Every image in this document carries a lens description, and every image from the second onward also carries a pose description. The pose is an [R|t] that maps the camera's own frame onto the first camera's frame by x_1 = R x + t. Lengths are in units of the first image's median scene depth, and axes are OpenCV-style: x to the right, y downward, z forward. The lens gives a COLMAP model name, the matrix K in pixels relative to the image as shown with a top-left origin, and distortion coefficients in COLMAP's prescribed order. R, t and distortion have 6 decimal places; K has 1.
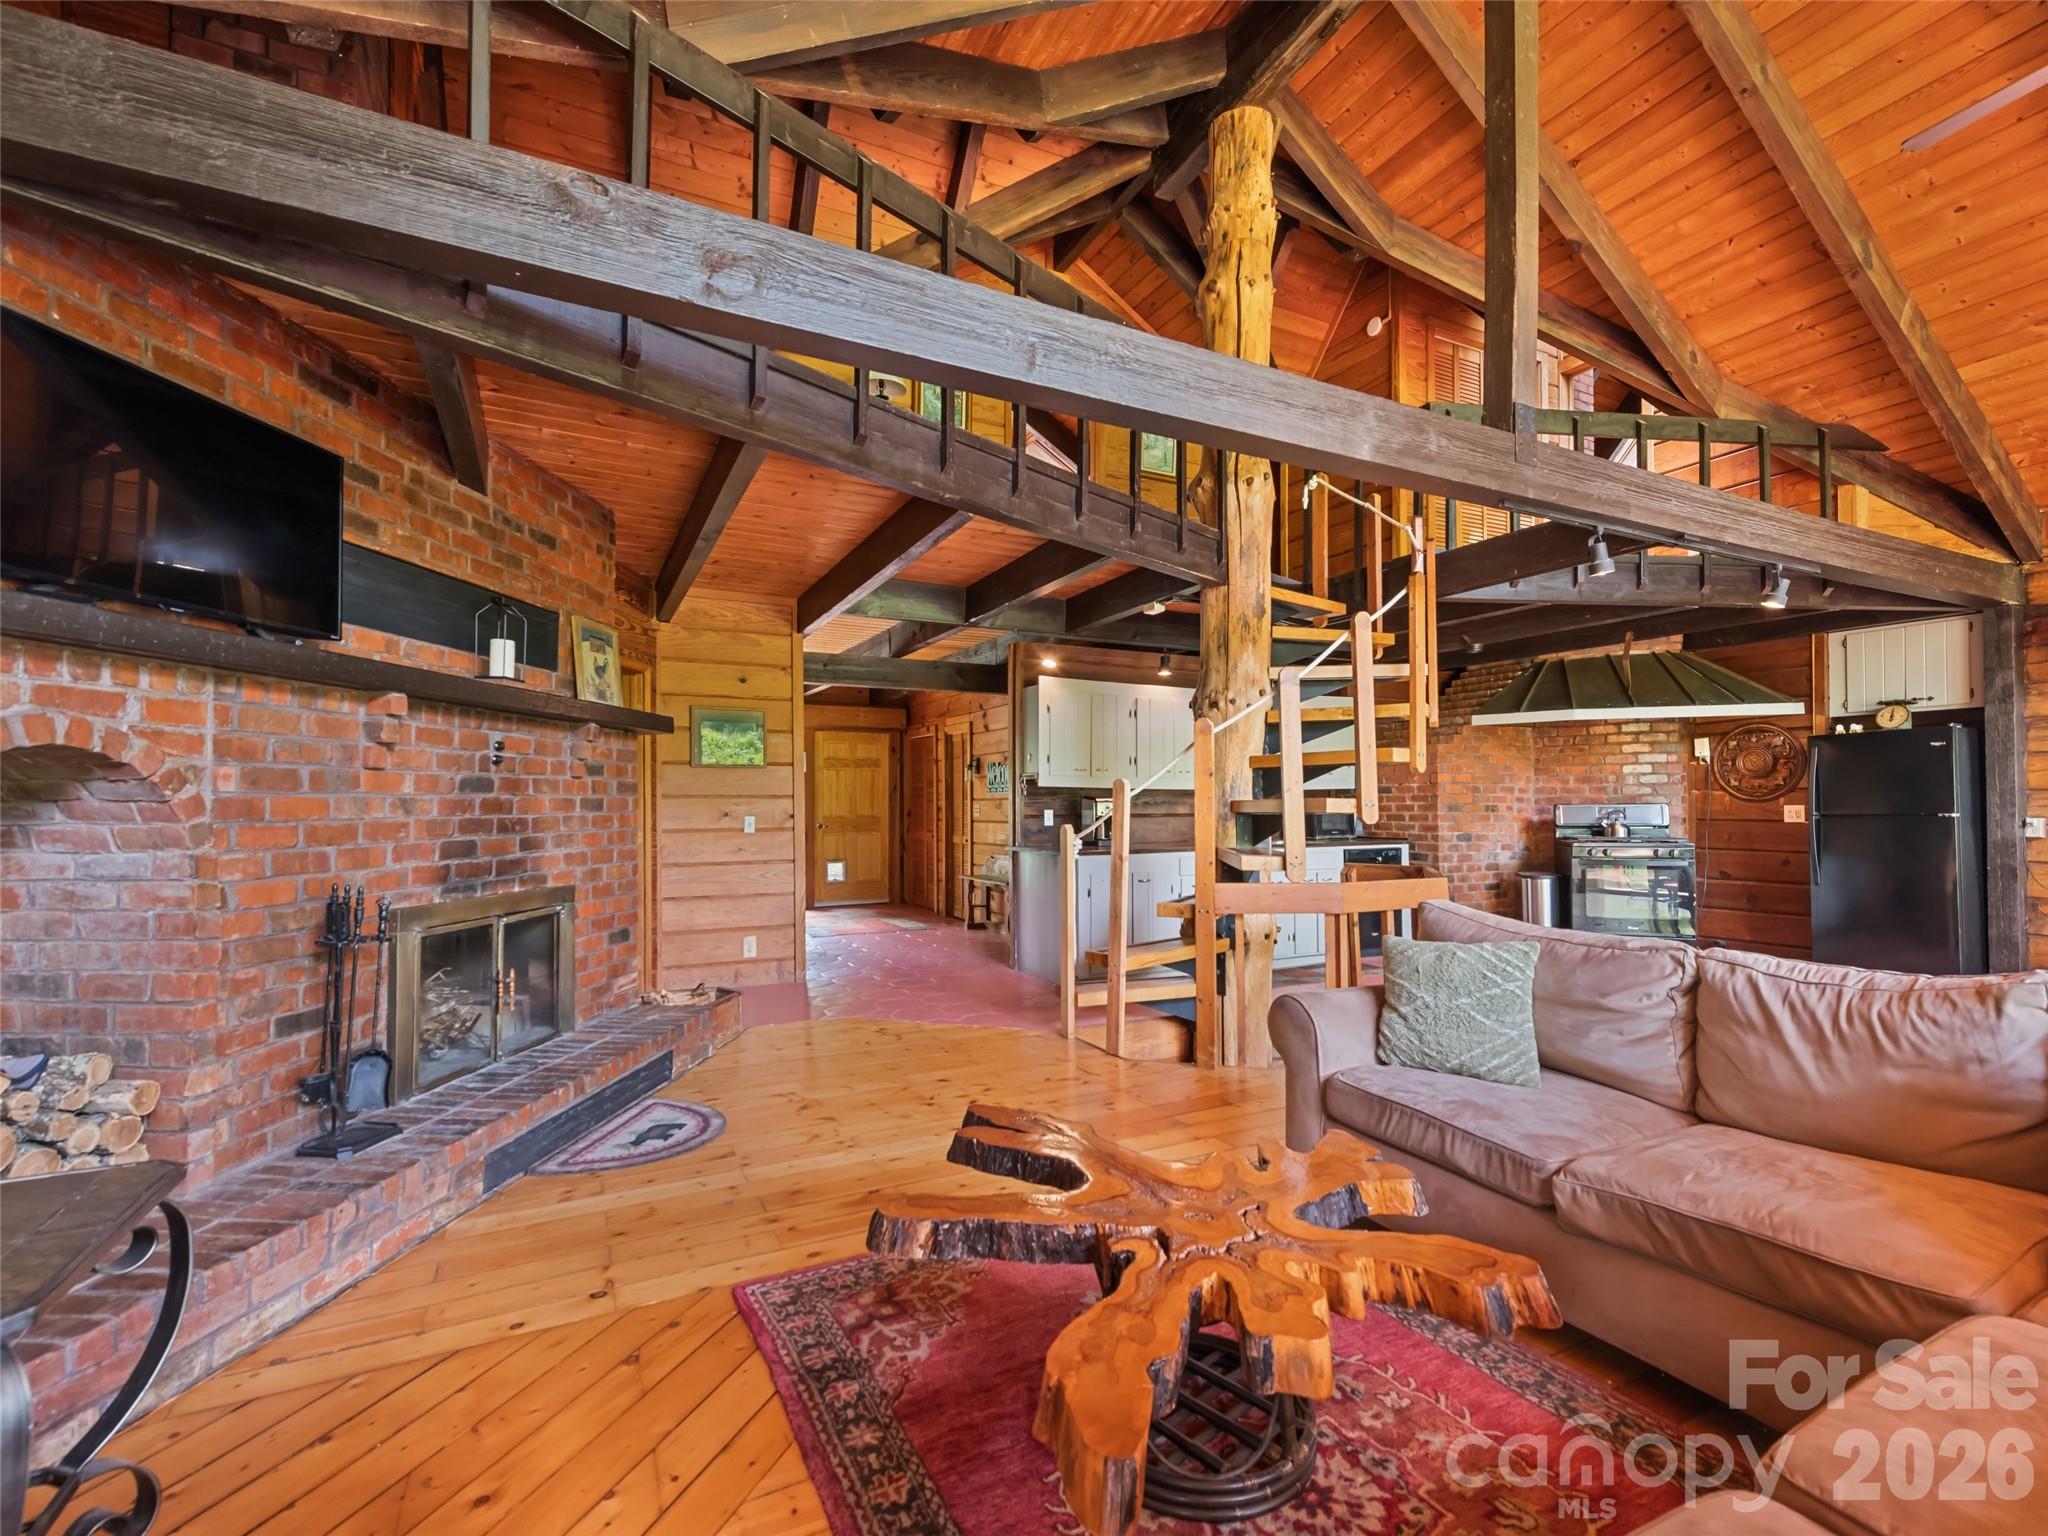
lens RADIAL K [[921.7, 0, 1022.3], [0, 921.7, 789.1], [0, 0, 1]] dist [0.005447, -0.000404]
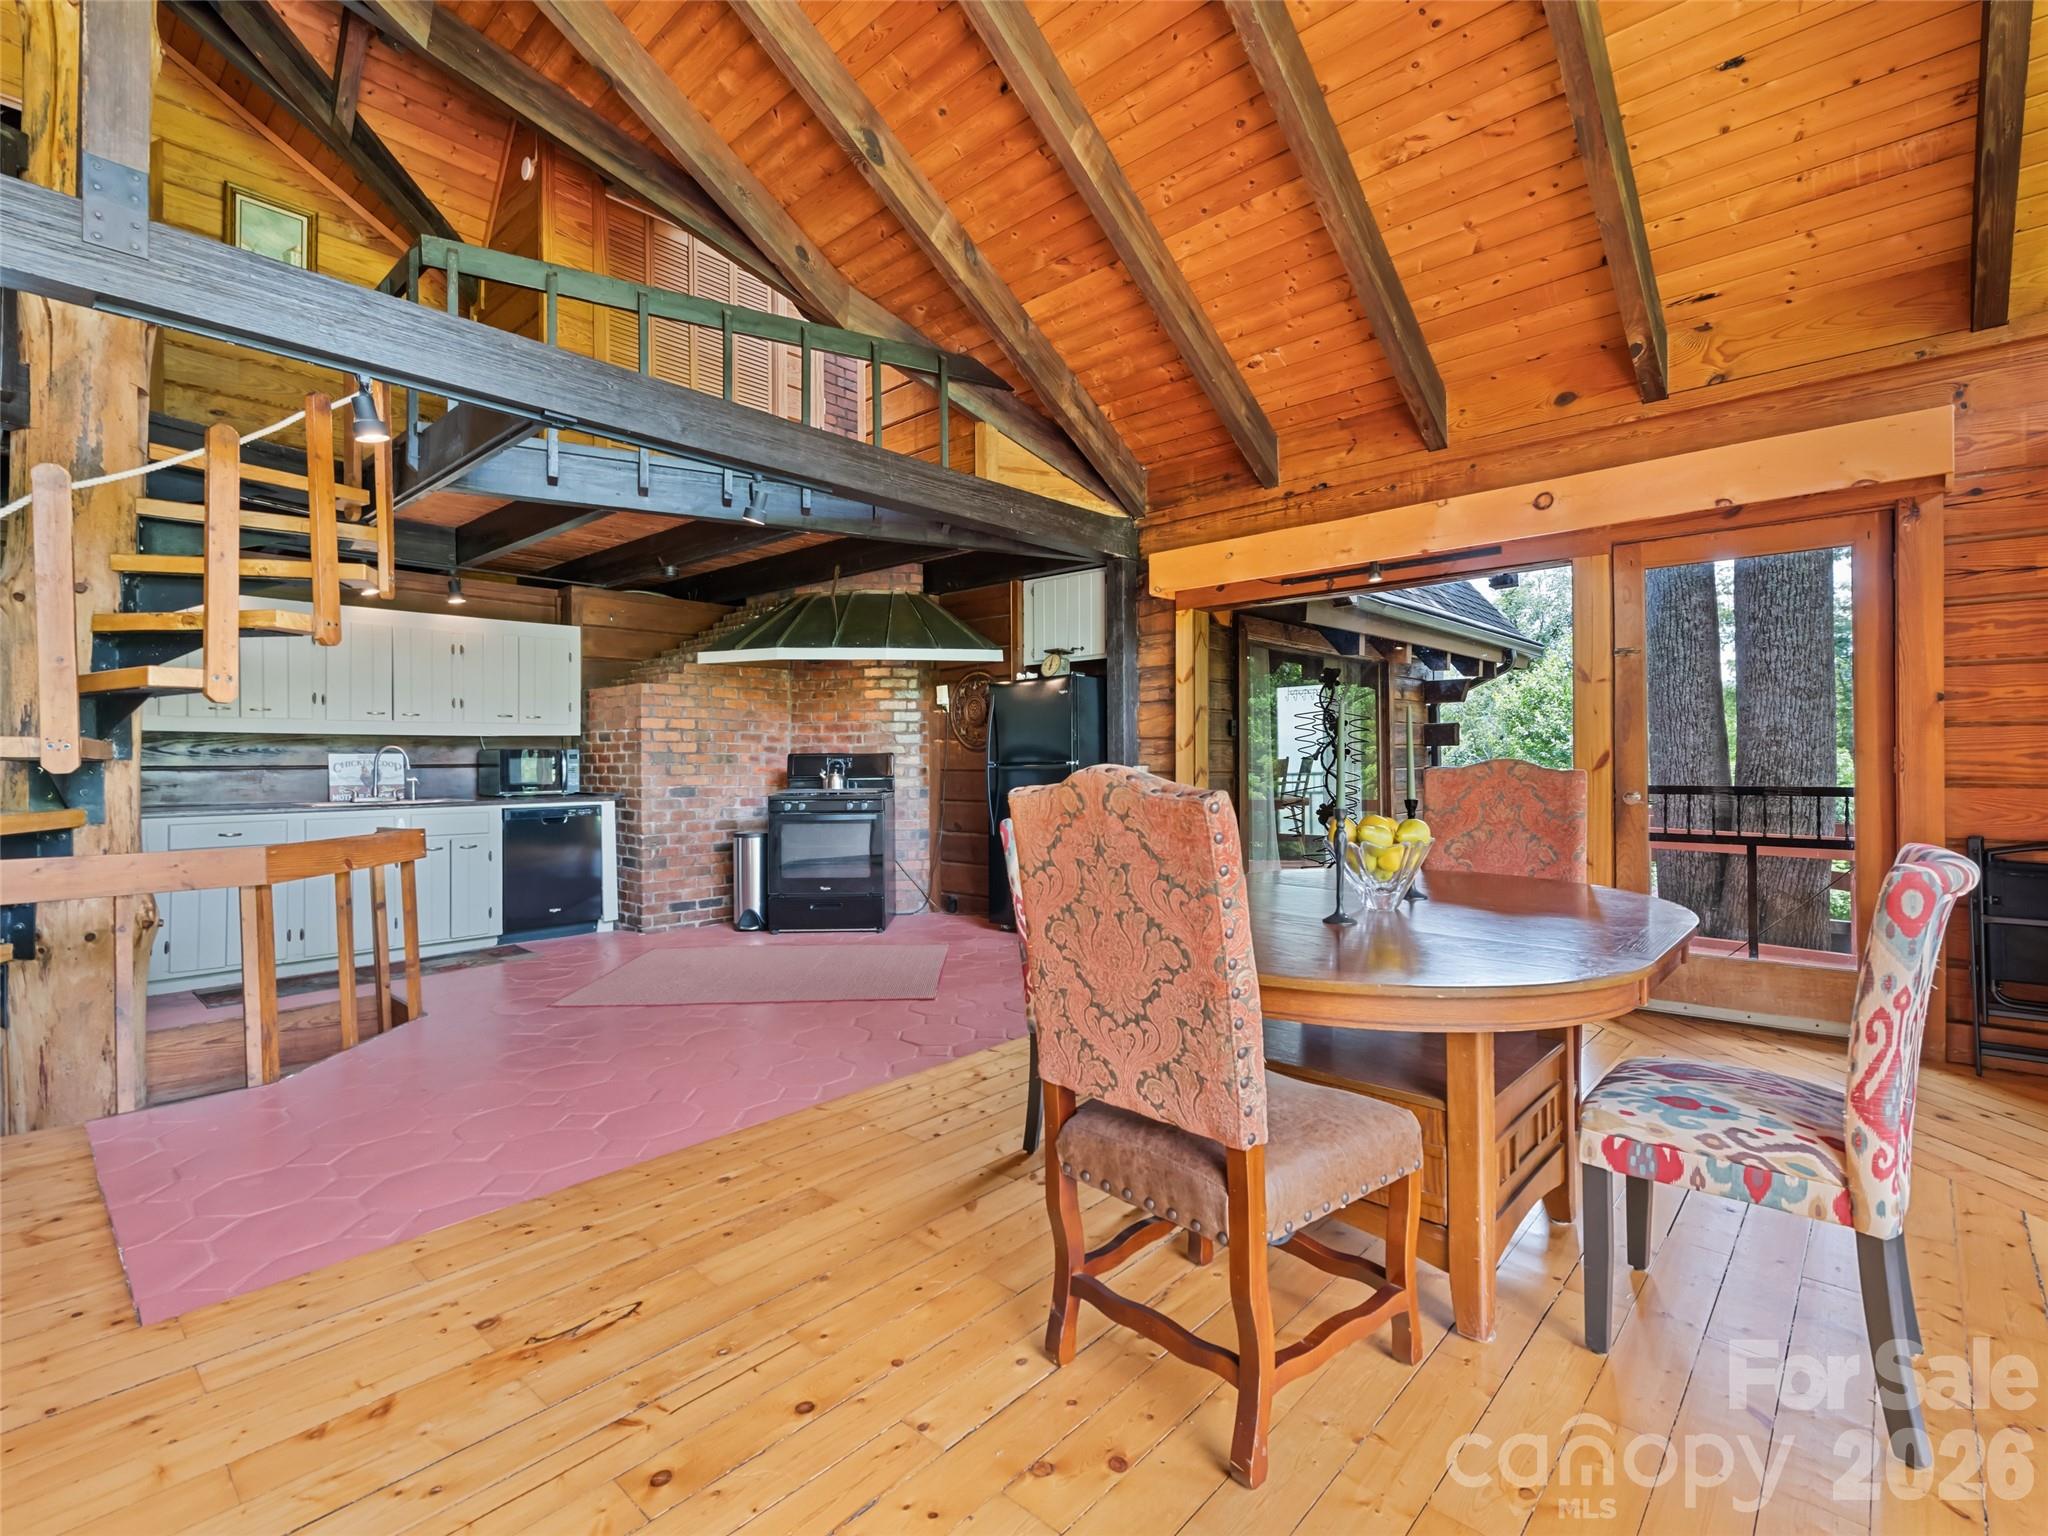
lens RADIAL K [[953.5, 0, 1041.0], [0, 953.5, 749.7], [0, 0, 1]] dist [0.001409, 0.000291]
pose [[0.928365, 0.003382, 0.371656, 0.469607], [-0.005110, 0.999980, 0.003664, 0.007784], [-0.371636, -0.005301, 0.928363, 0.042398]]
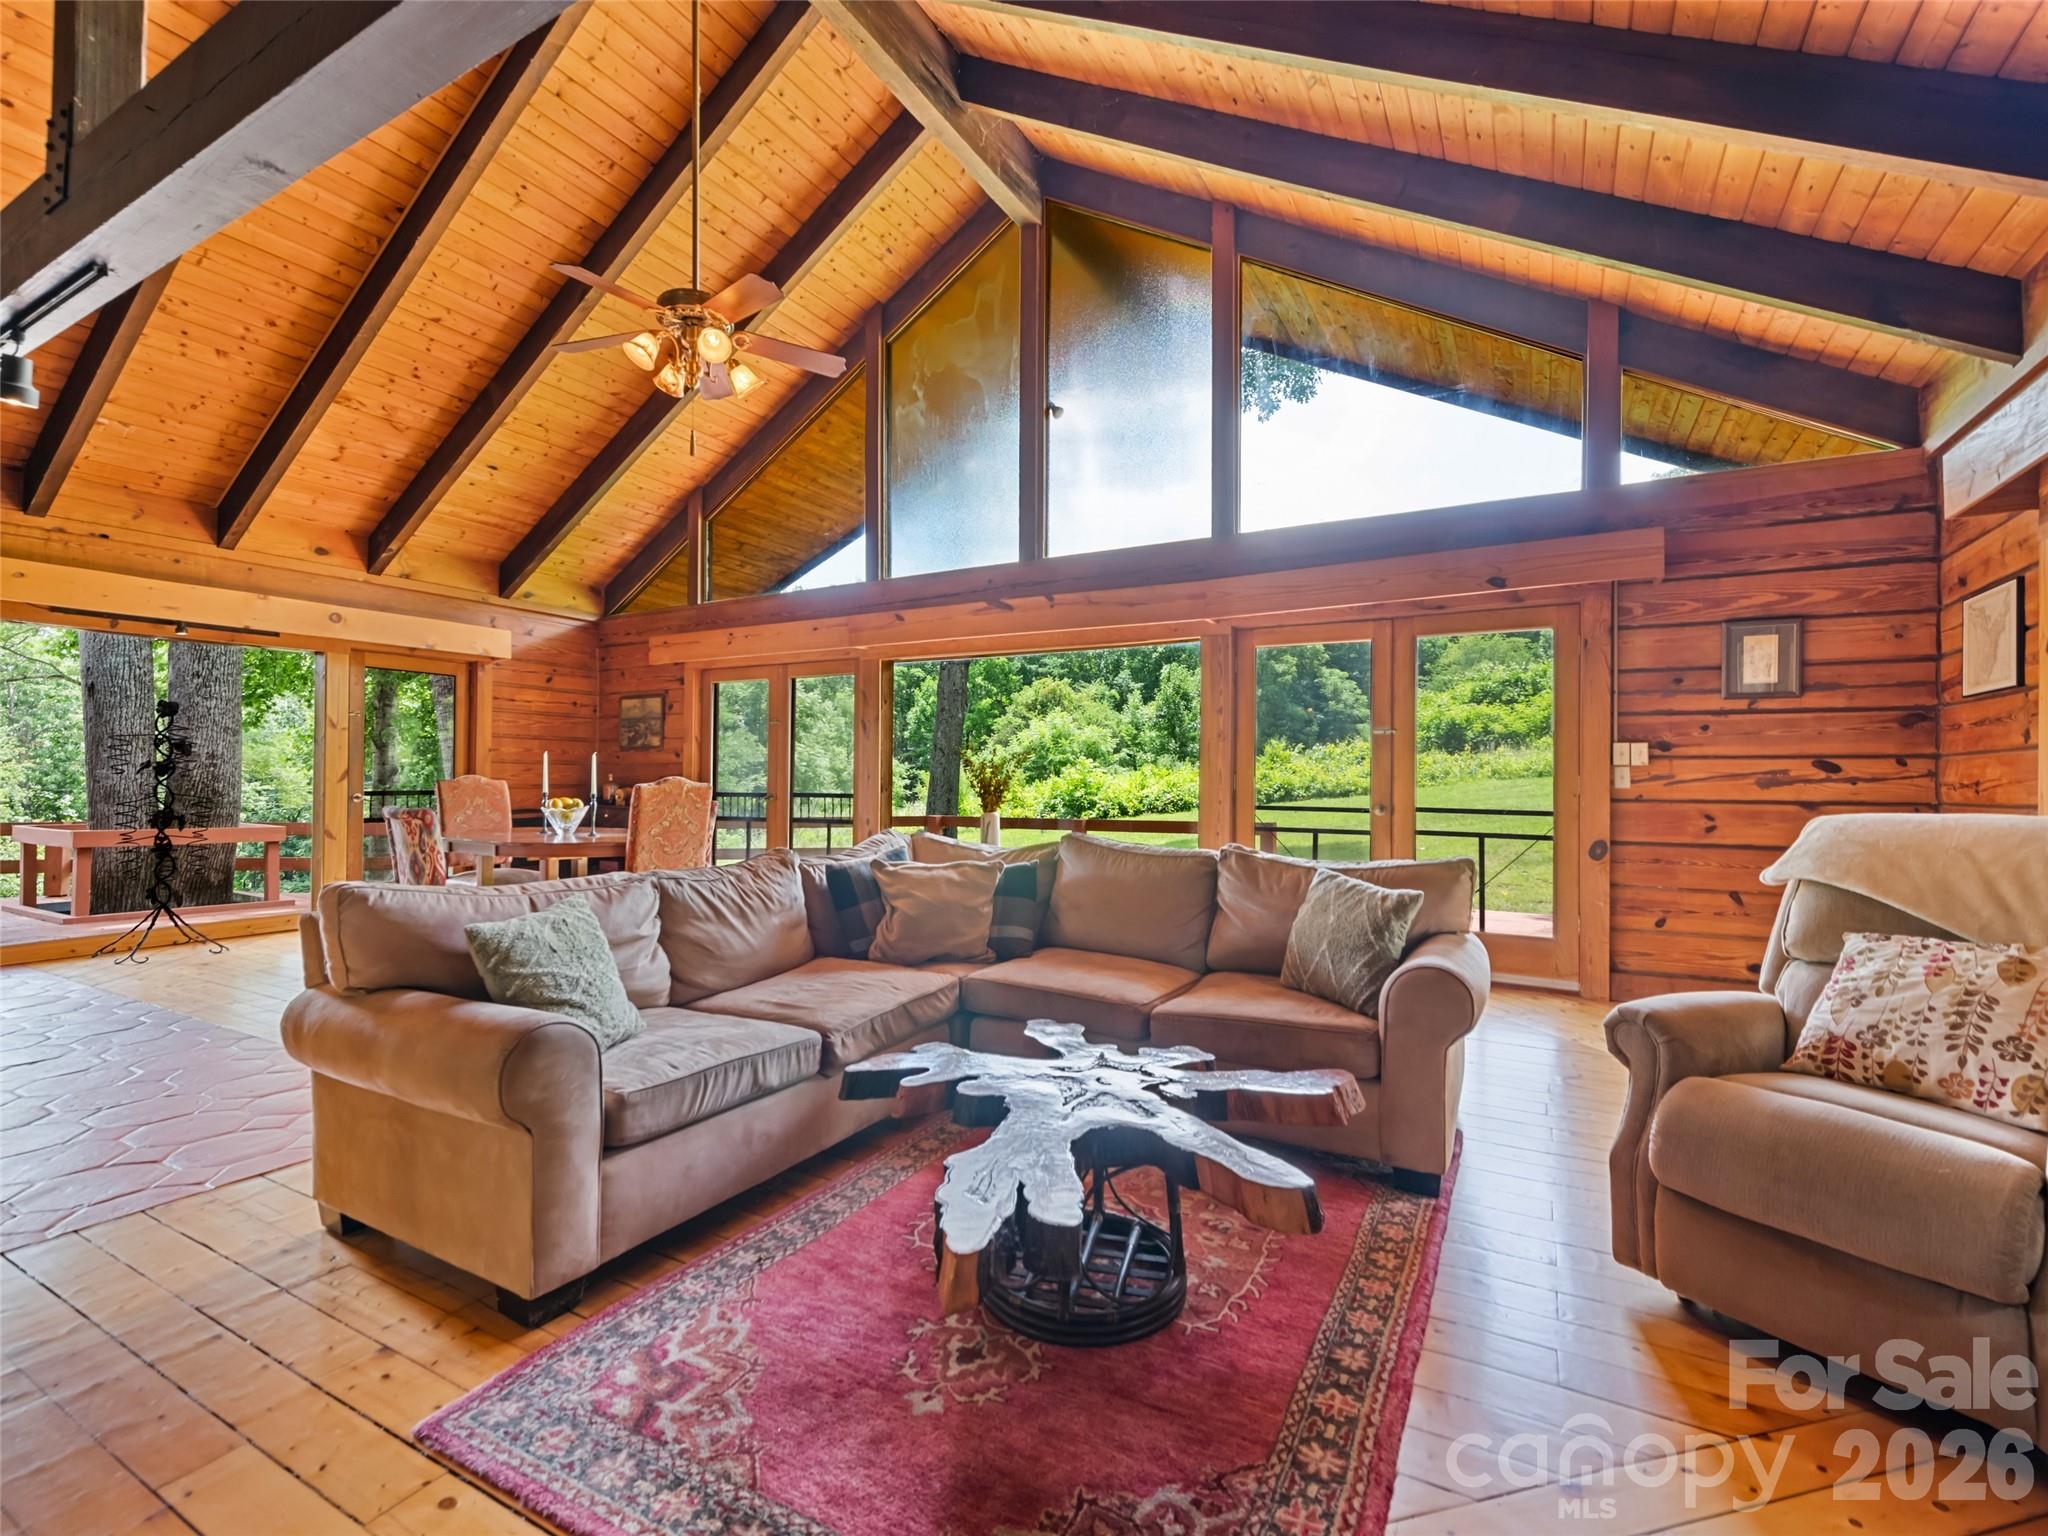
lens RADIAL K [[921.7, 0, 1020.6], [0, 921.7, 775.3], [0, 0, 1]] dist [0.005447, -0.000404]
pose [[-0.565173, 0.004604, 0.824960, -0.177590], [-0.013775, 0.999792, -0.015017, 0.018546], [-0.824858, -0.019851, -0.564992, 0.421091]]
